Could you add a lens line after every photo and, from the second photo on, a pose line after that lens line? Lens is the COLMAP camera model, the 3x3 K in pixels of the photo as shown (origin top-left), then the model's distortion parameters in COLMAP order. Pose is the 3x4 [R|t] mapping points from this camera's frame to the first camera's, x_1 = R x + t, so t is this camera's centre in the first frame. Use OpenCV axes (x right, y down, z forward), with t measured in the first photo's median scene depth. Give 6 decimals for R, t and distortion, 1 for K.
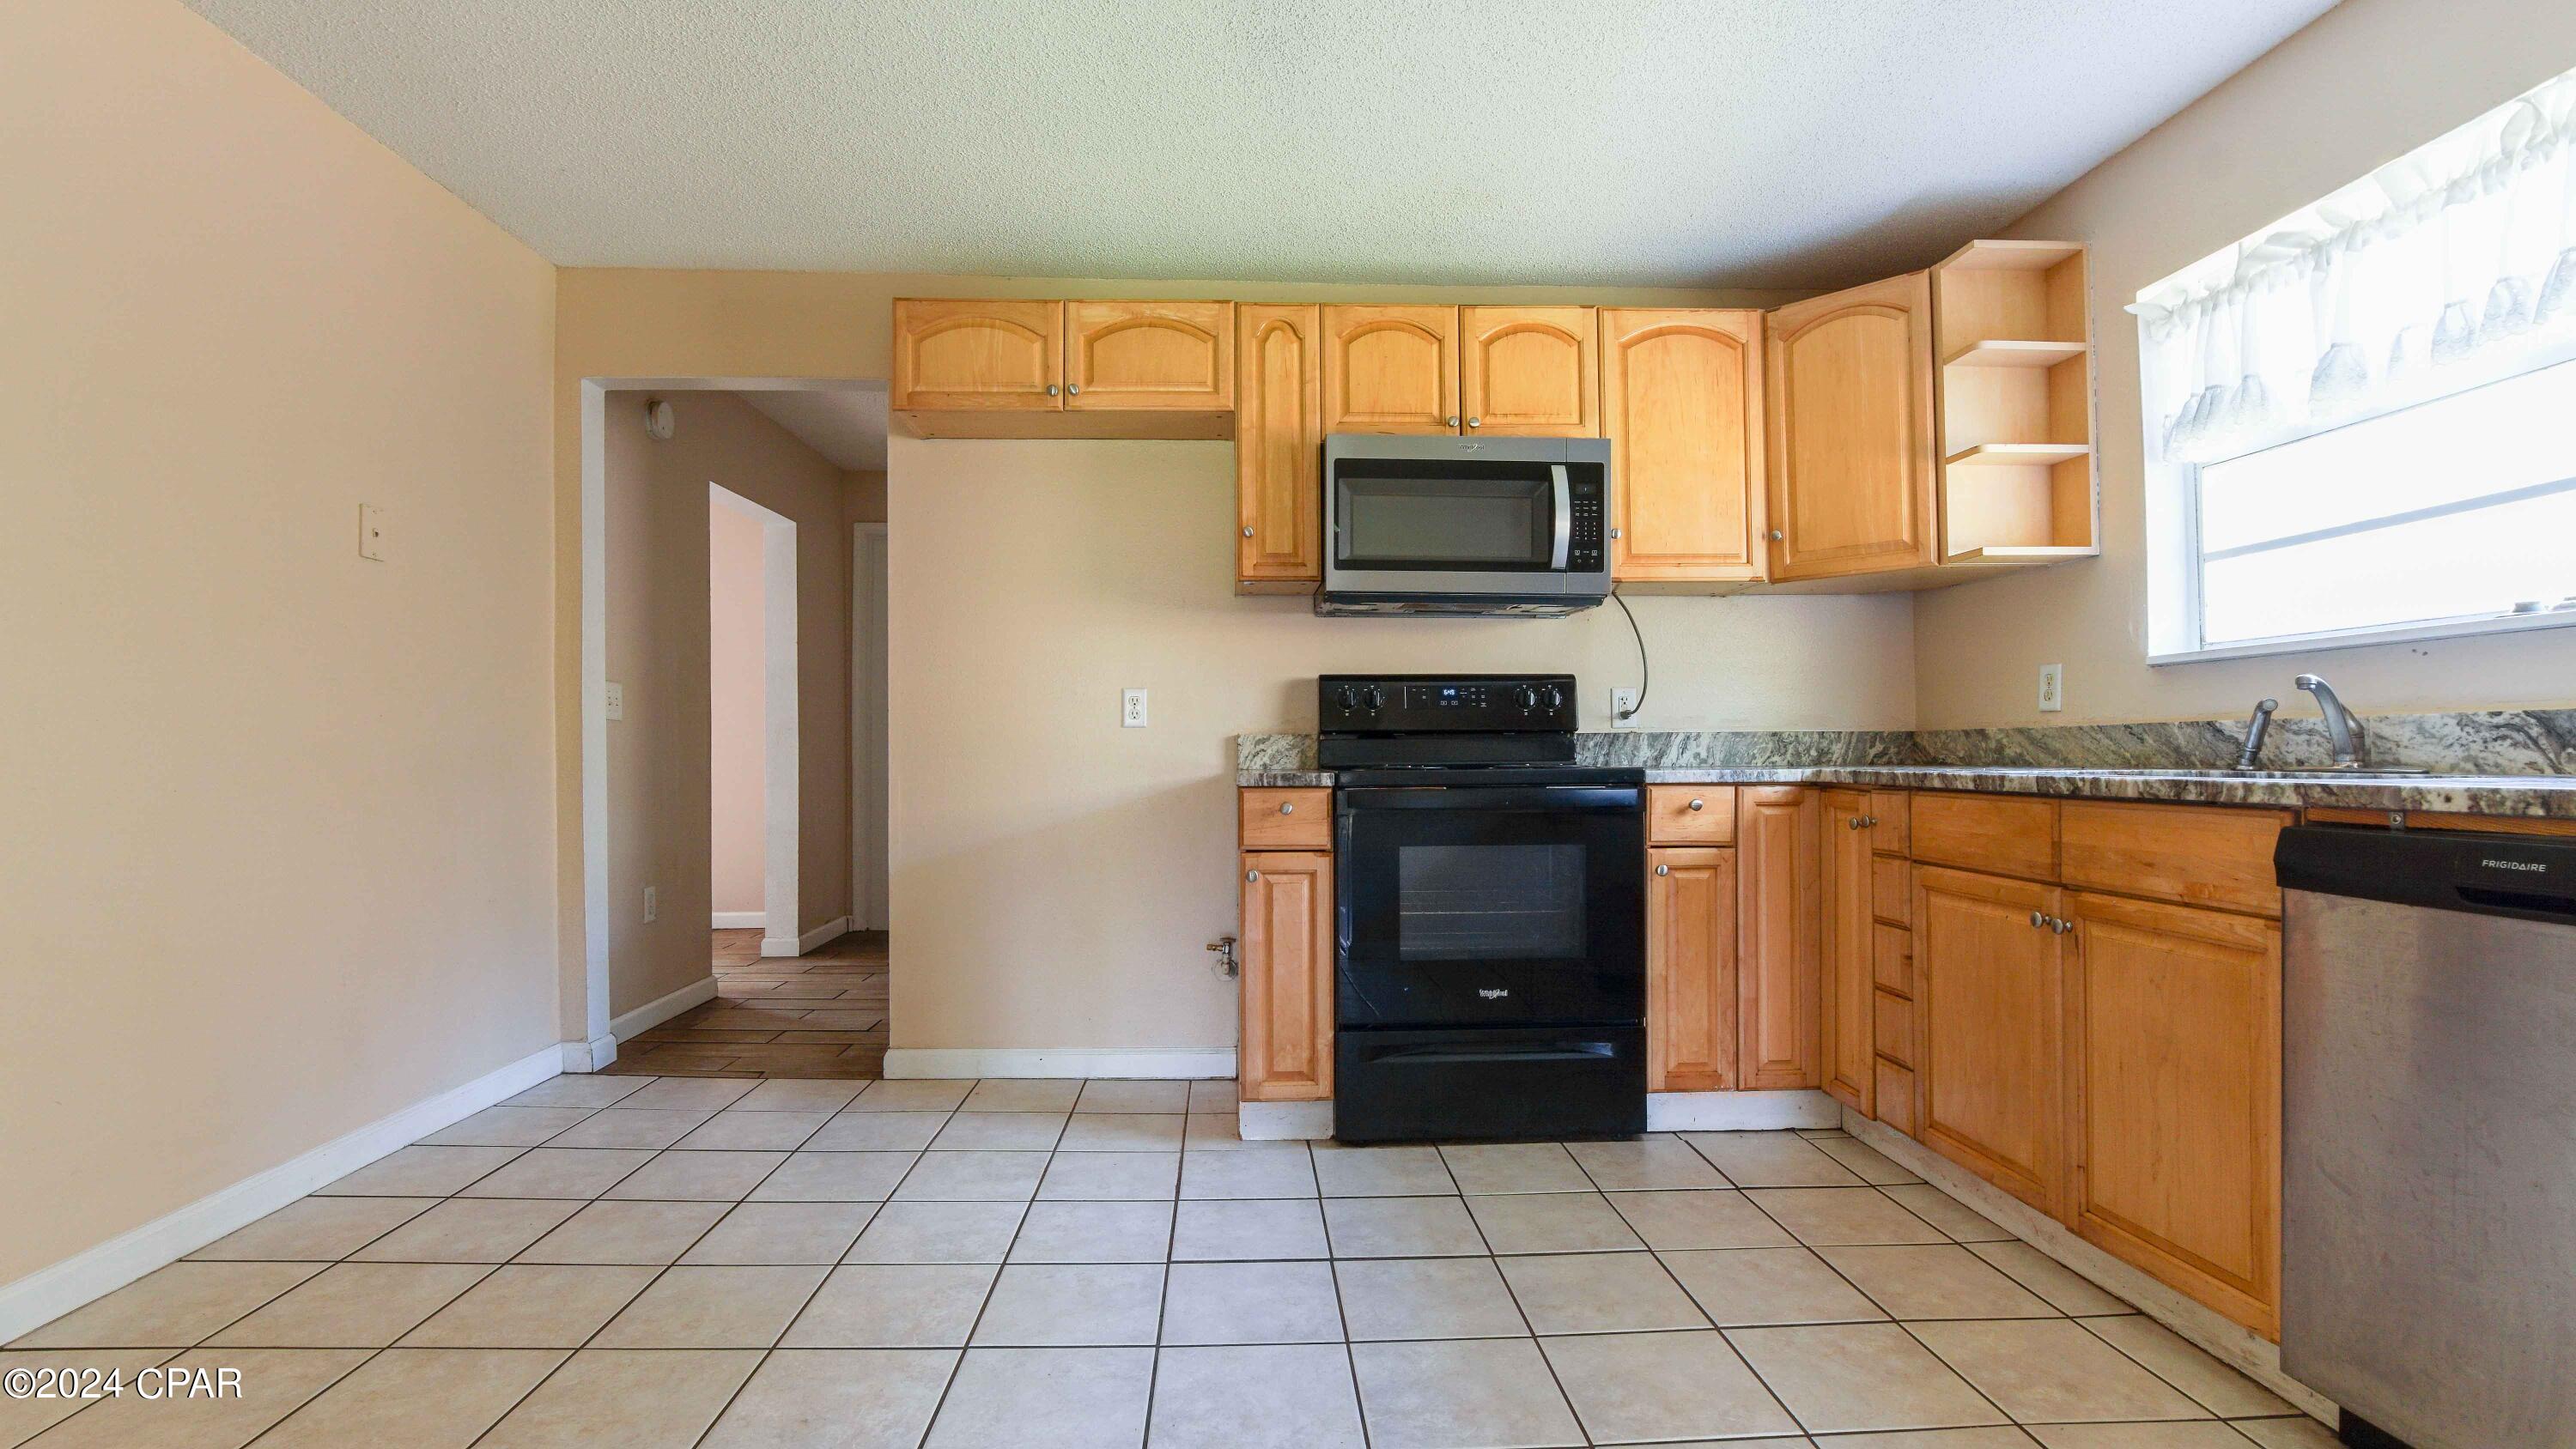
lens RADIAL K [[1225.7, 0, 1282.2], [0, 1225.7, 734.8], [0, 0, 1]] dist [-0.002807, 0.000196]
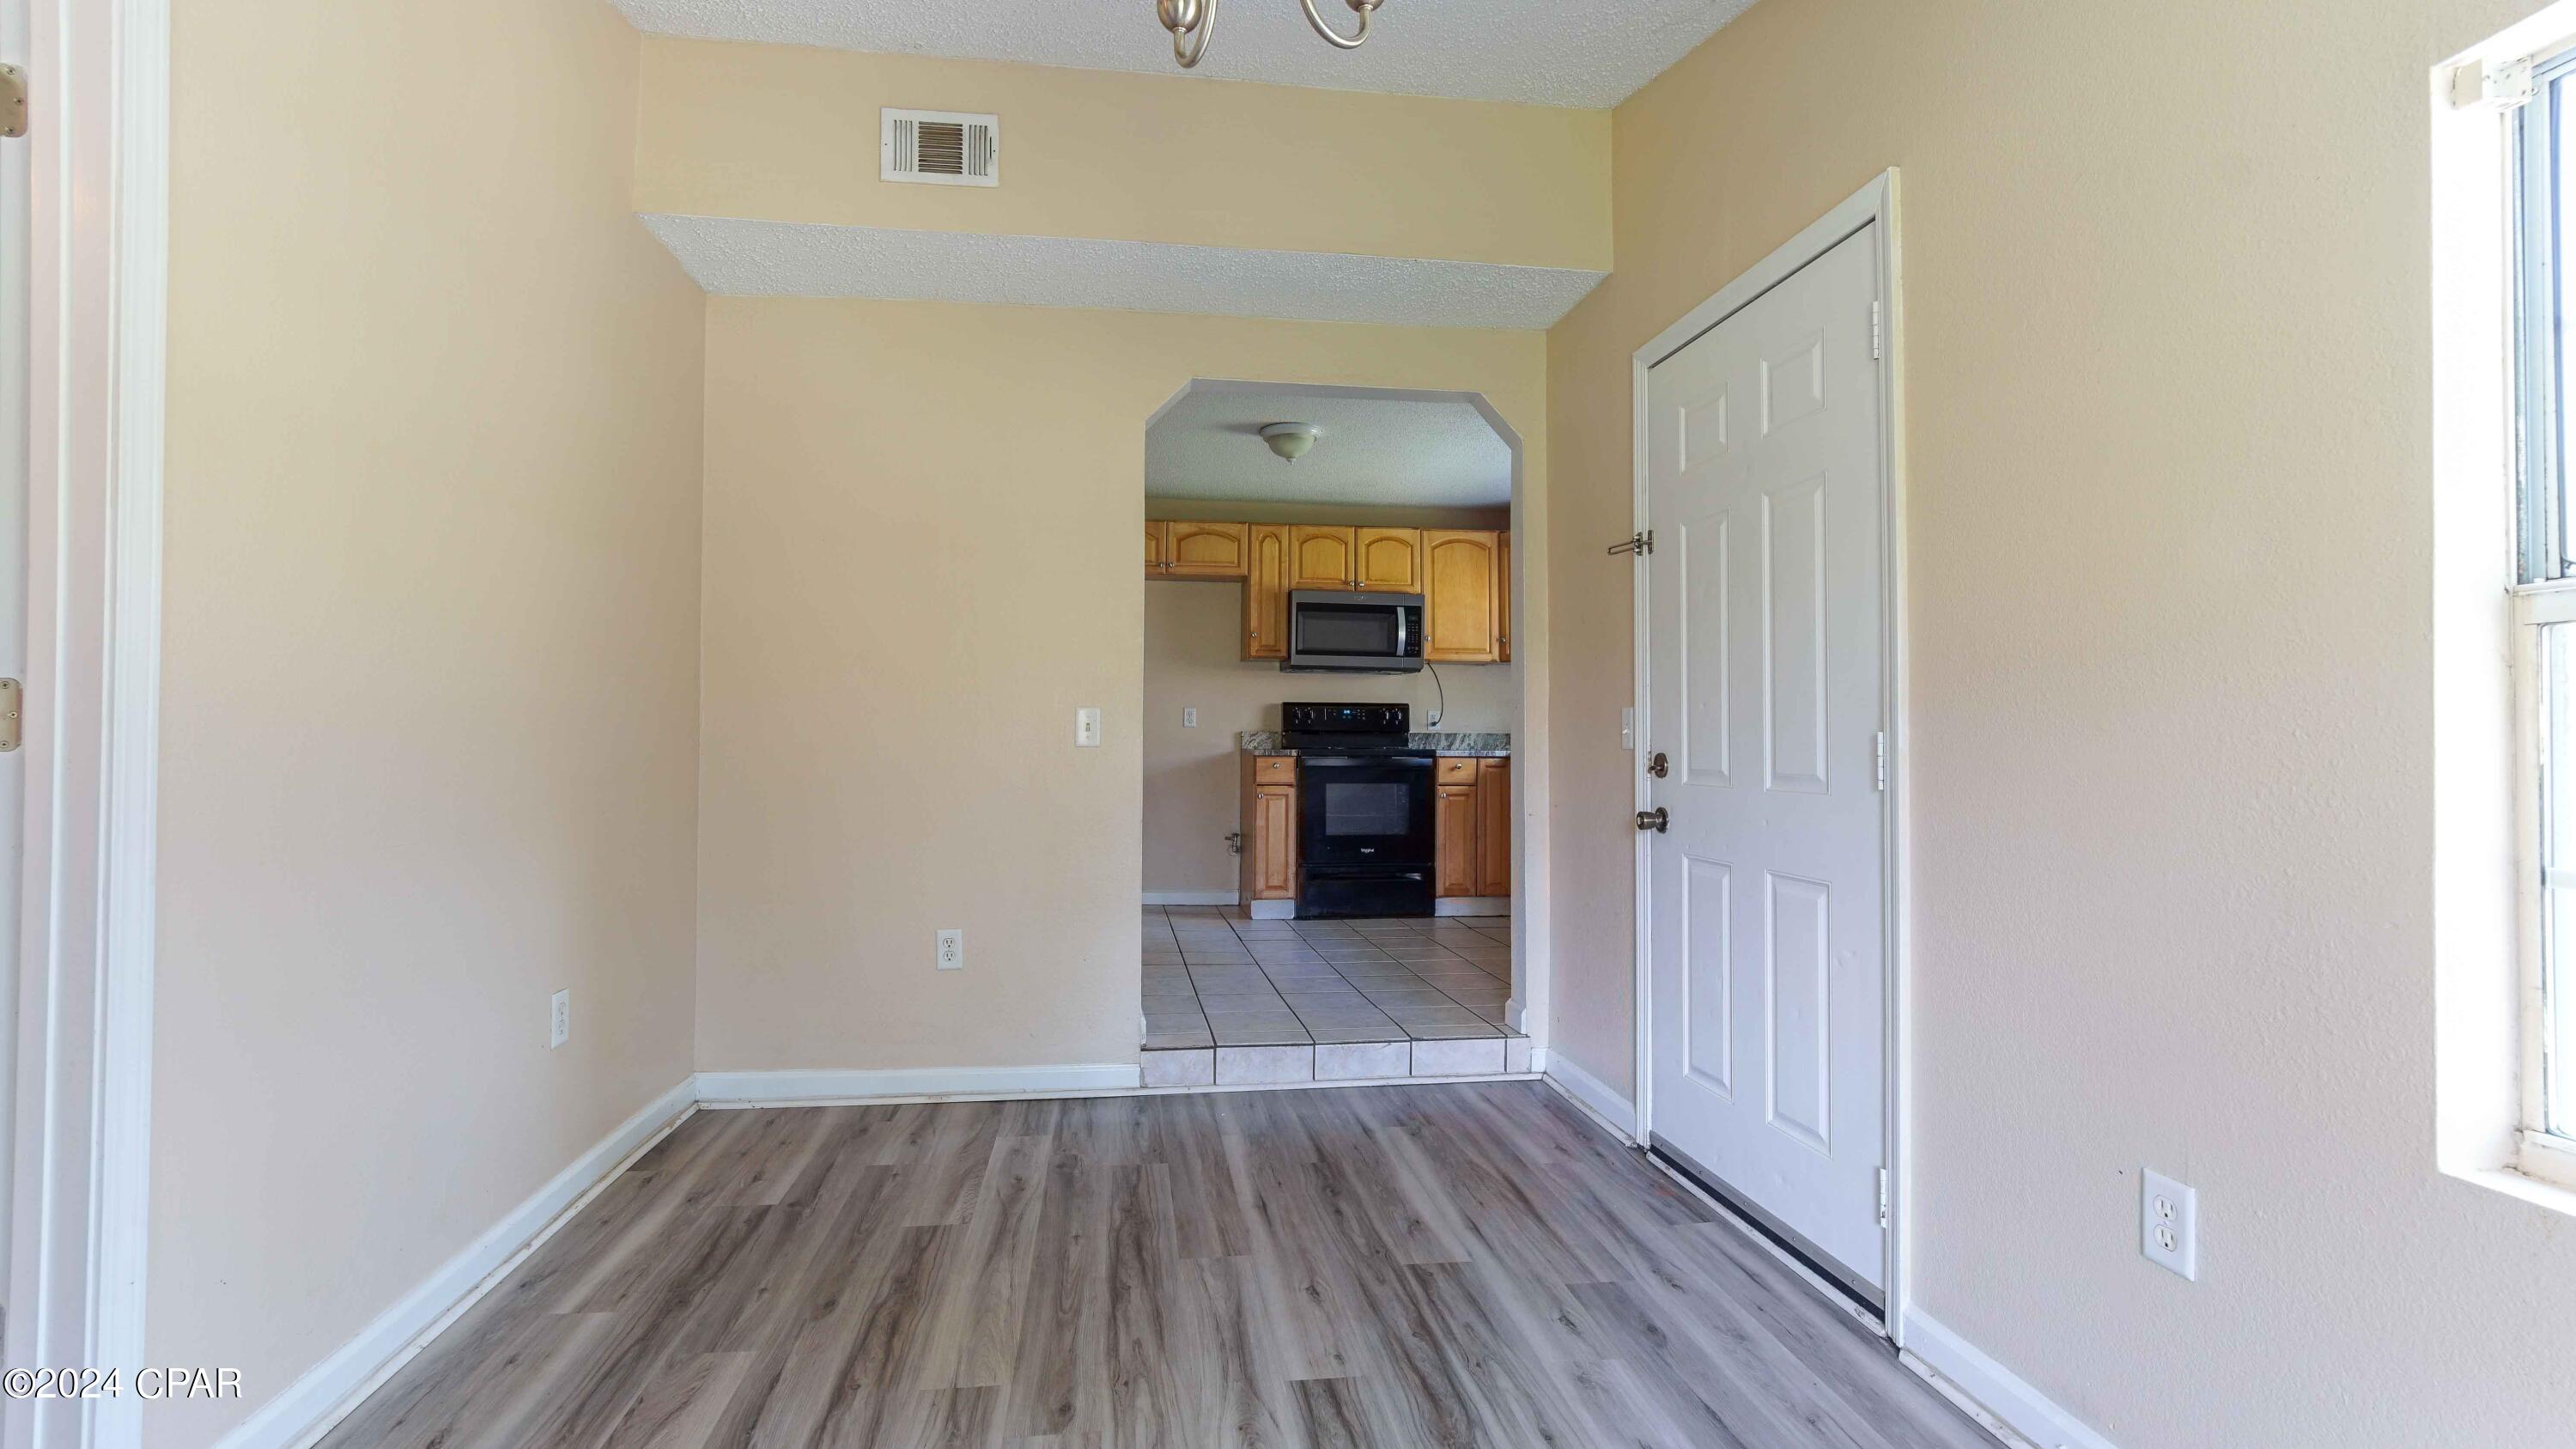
lens RADIAL K [[1226.1, 0, 1287.4], [0, 1226.1, 724.0], [0, 0, 1]] dist [-0.002807, 0.000196]
pose [[0.993647, 0.013568, 0.111718, -0.209278], [-0.013368, 0.999907, -0.002541, -0.009476], [-0.111742, 0.001031, 0.993737, -1.117056]]
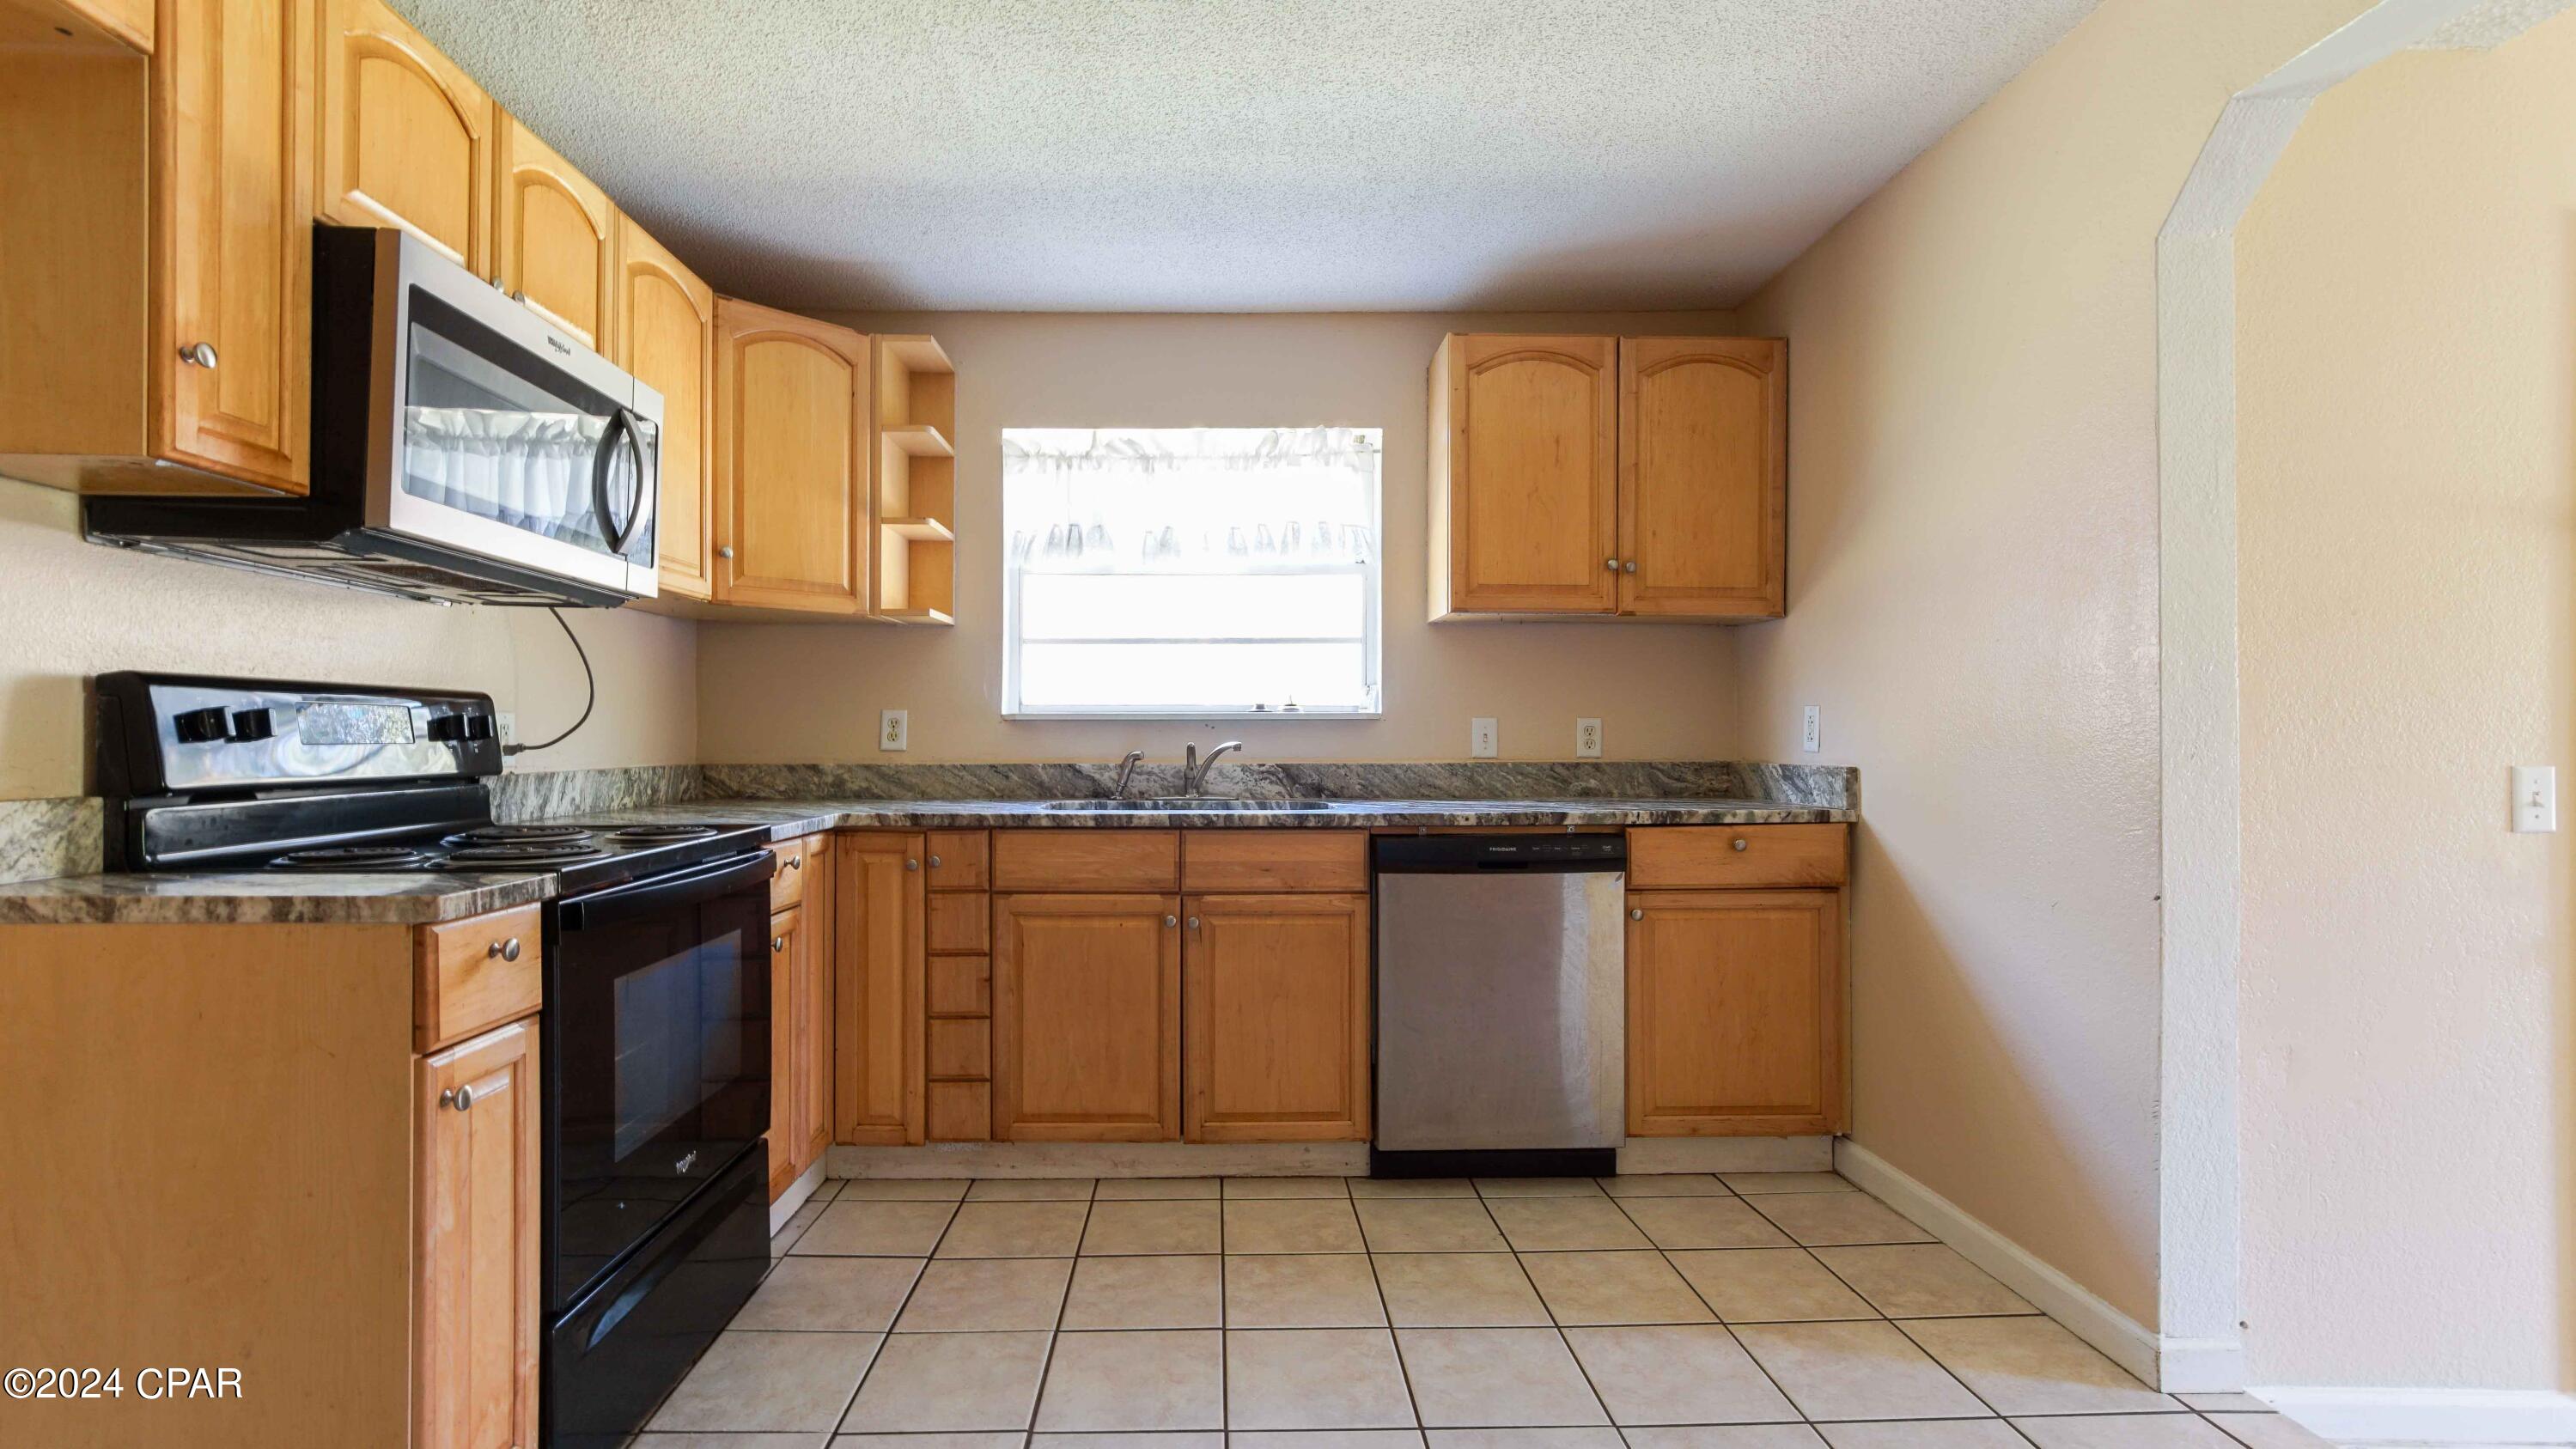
lens RADIAL K [[1143.4, 0, 1282.1], [0, 1143.4, 735.7], [0, 0, 1]] dist [-0.001517, 0.000689]
pose [[0.010971, 0.007440, 0.999912, -0.451432], [-0.017370, 0.999823, -0.007248, -0.031961], [-0.999789, -0.017289, 0.011099, 0.620980]]
